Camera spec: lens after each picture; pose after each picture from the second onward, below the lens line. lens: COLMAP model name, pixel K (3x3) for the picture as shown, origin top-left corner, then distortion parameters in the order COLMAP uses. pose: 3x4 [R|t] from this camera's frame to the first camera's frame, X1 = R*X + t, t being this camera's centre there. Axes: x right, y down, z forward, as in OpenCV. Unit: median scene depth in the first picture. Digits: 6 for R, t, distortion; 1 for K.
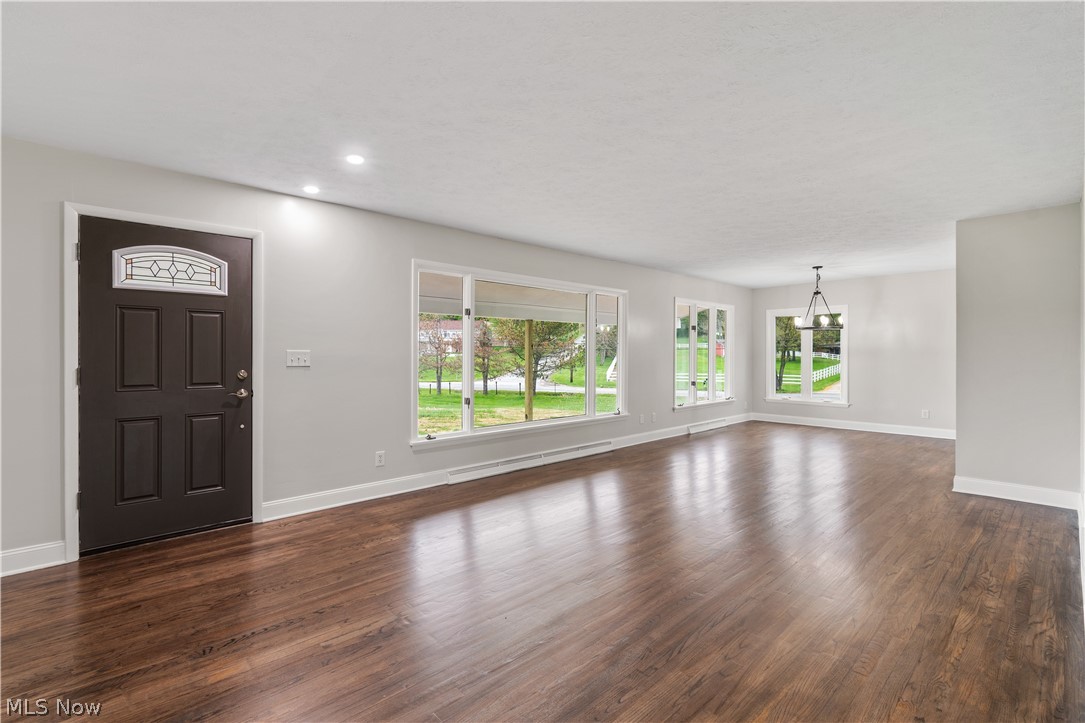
lens RADIAL K [[476.1, 0, 539.4], [0, 476.1, 353.3], [0, 0, 1]] dist [-0.000262, -0.000640]
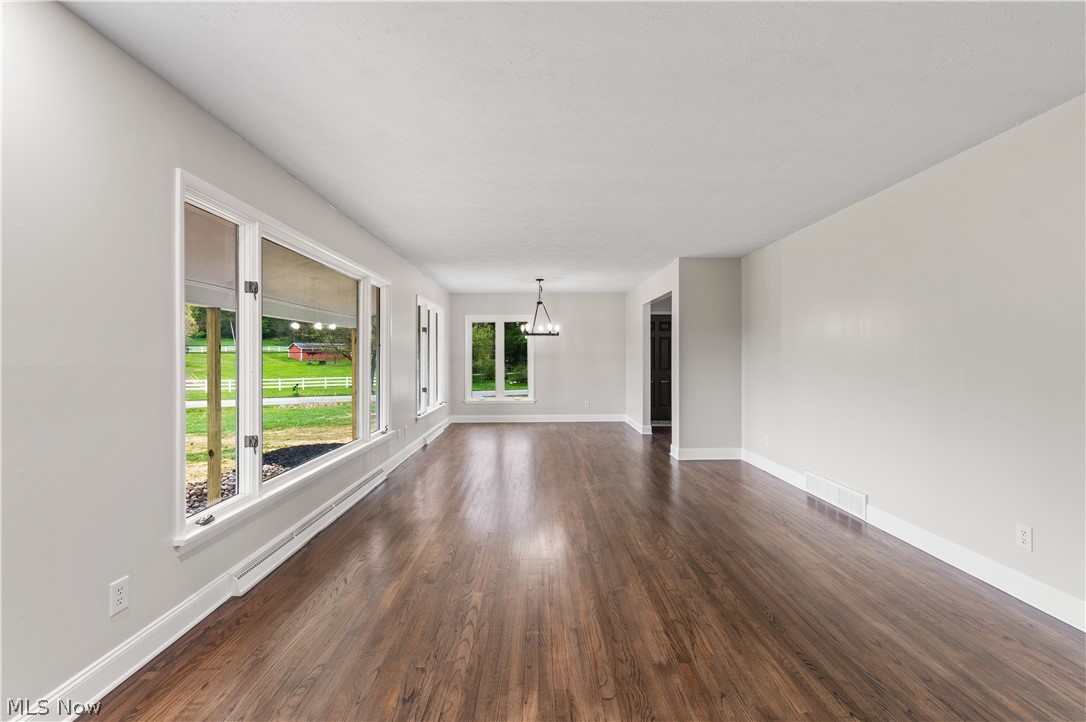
lens RADIAL K [[476.5, 0, 537.2], [0, 476.5, 359.5], [0, 0, 1]] dist [-0.000262, -0.000640]
pose [[0.679554, -0.007254, 0.733590, -0.206969], [0.003635, 0.999972, 0.006522, -0.001087], [-0.733617, -0.001766, 0.679561, 0.213796]]
